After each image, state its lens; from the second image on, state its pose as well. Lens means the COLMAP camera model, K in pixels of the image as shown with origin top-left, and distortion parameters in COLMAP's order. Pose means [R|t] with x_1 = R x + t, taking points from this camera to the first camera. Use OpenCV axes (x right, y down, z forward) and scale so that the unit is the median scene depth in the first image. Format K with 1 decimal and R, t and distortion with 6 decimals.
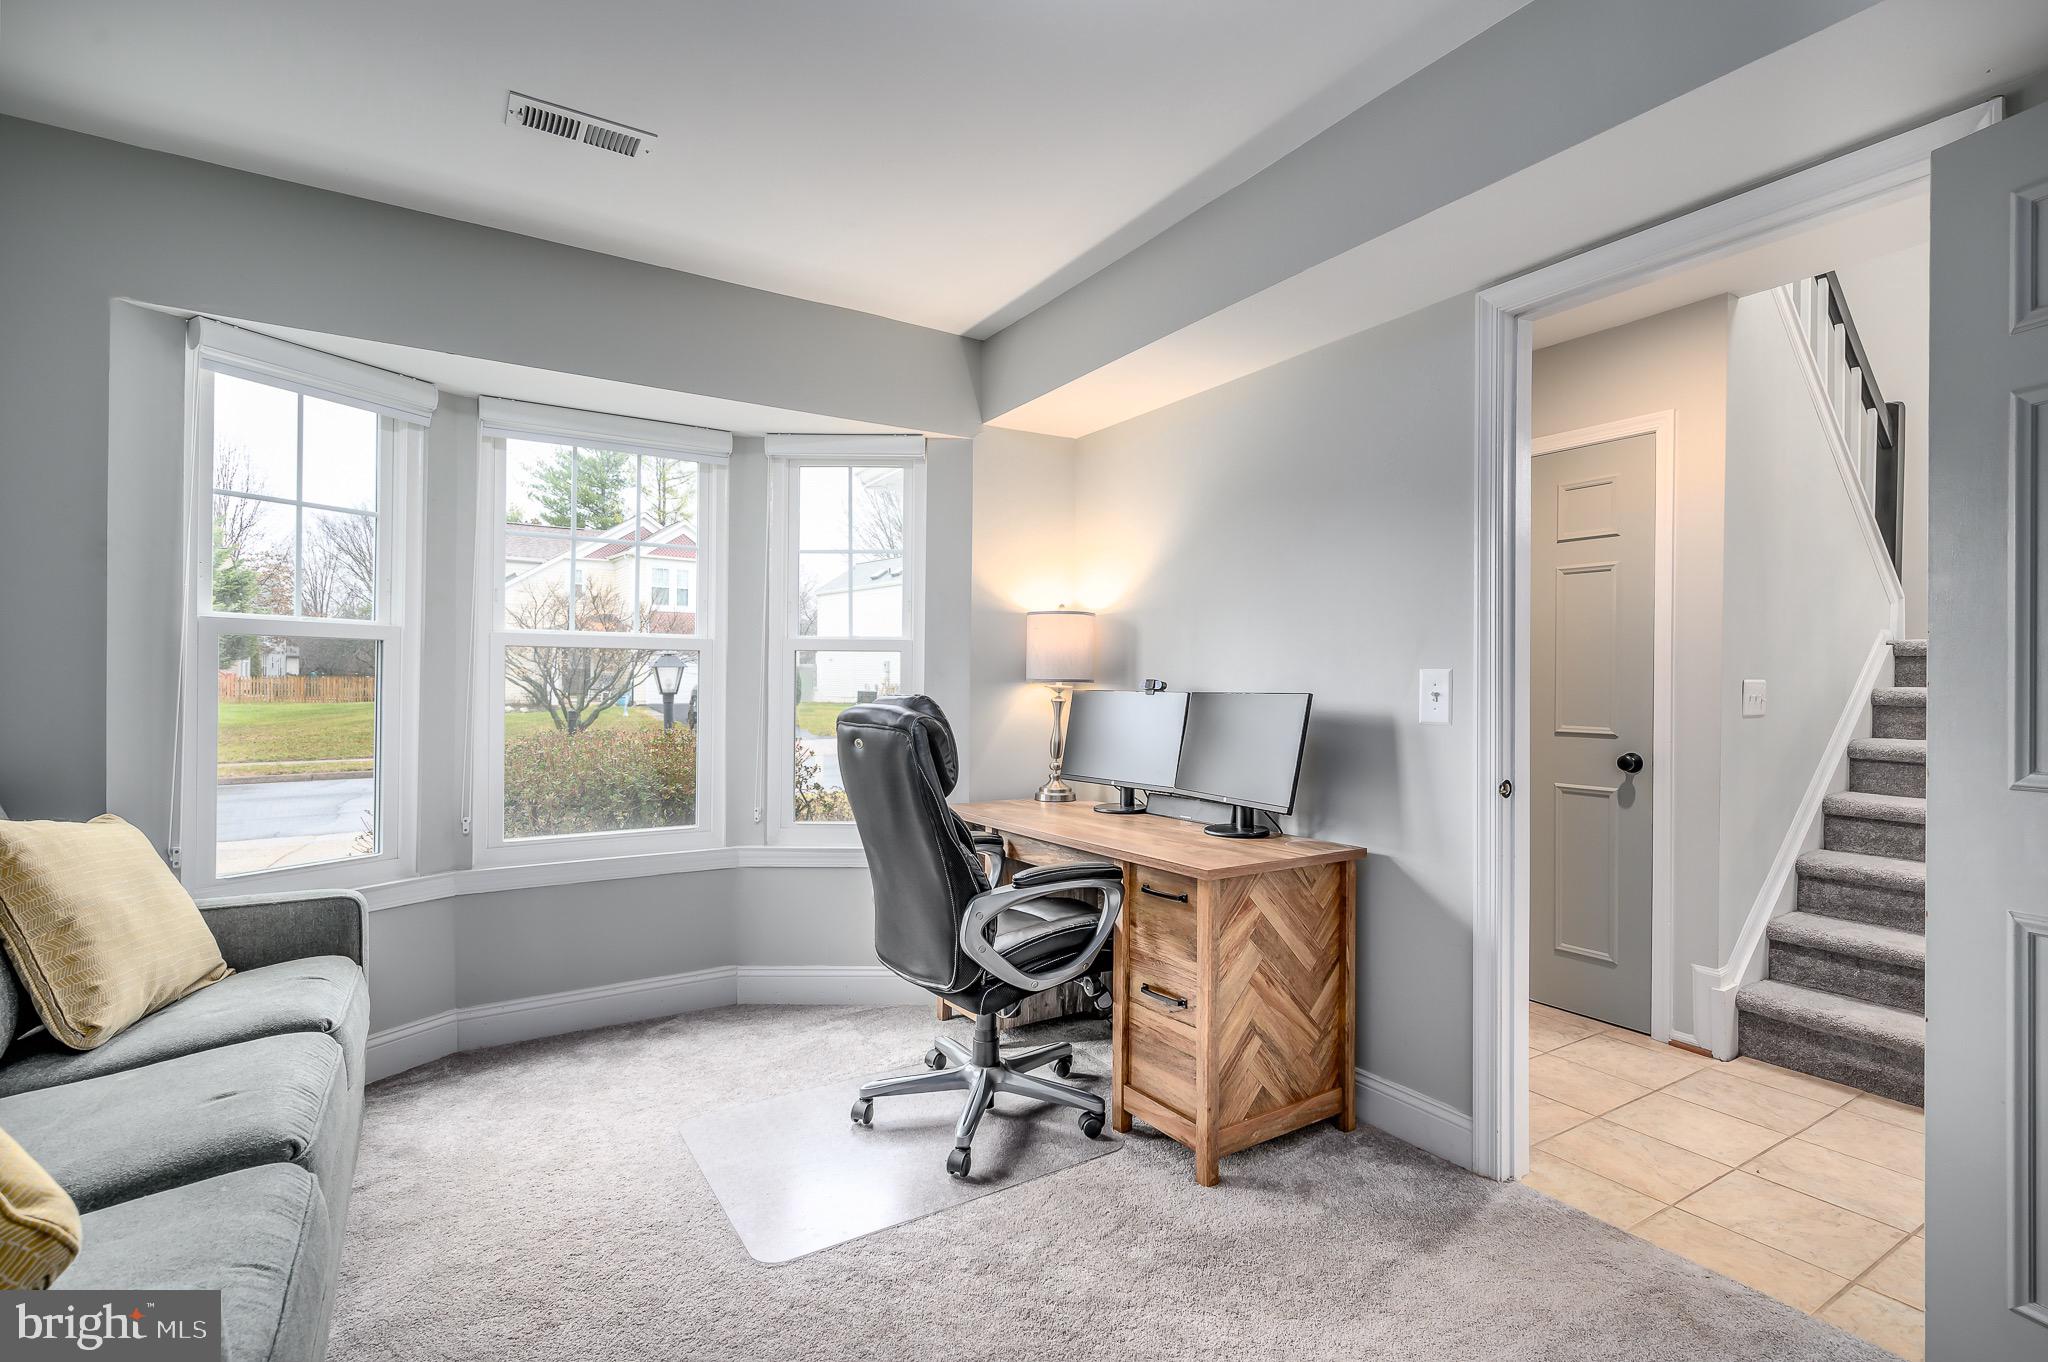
lens RADIAL K [[960.2, 0, 1026.1], [0, 960.2, 682.5], [0, 0, 1]] dist [0.000338, 0.000020]
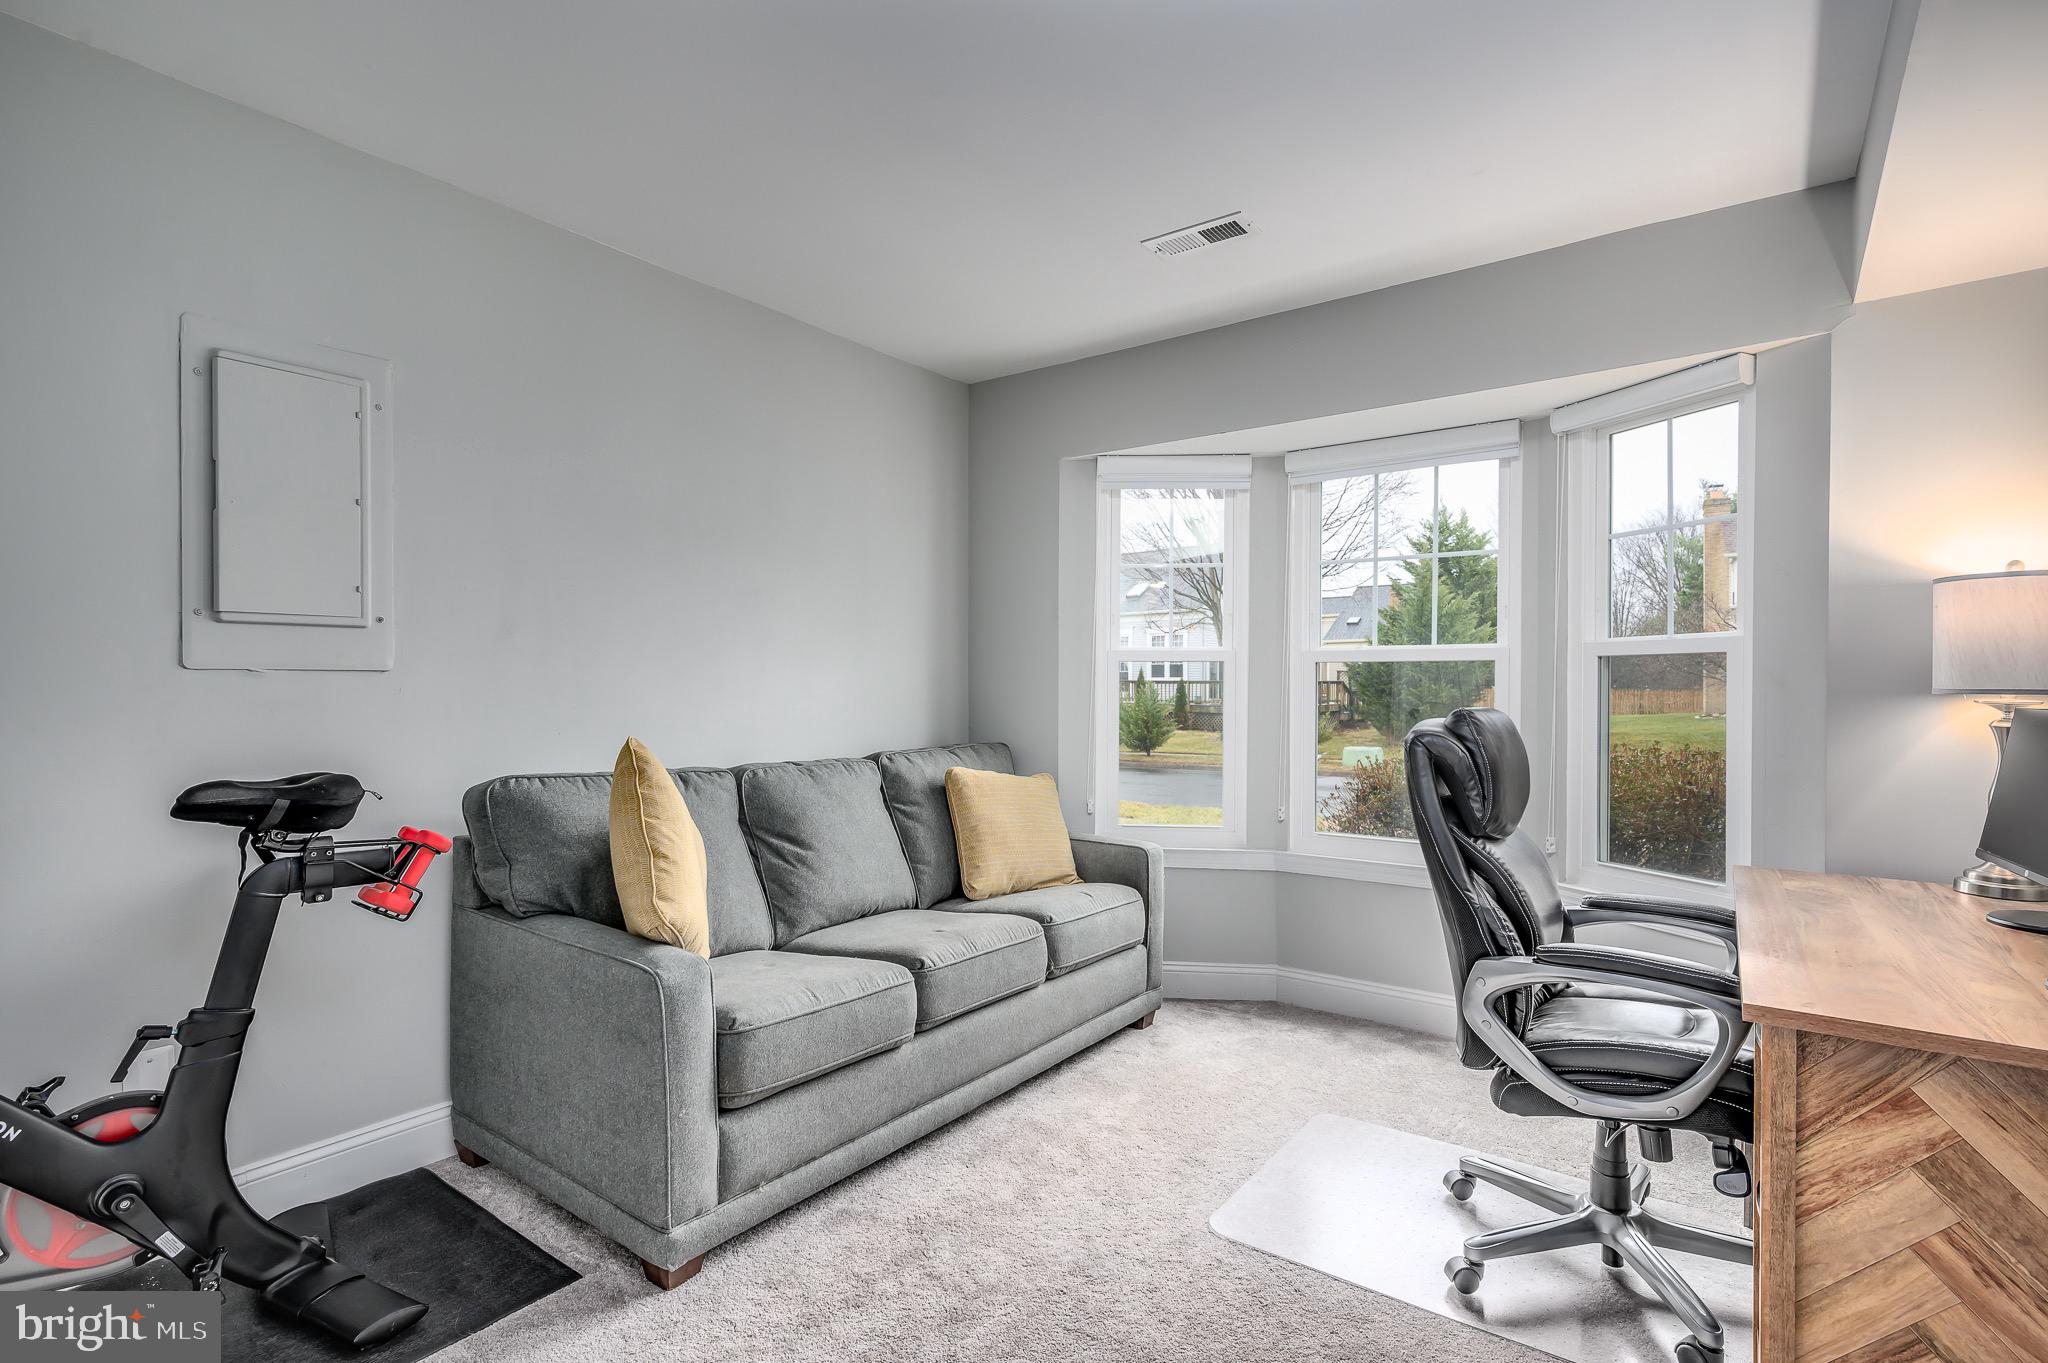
lens RADIAL K [[992.2, 0, 1018.2], [0, 992.2, 690.4], [0, 0, 1]] dist [0.005499, 0.001153]
pose [[0.346842, -0.003351, -0.937918, 0.471449], [-0.002540, 0.999987, -0.004512, 0.001890], [0.937920, 0.003947, 0.346829, 0.267592]]
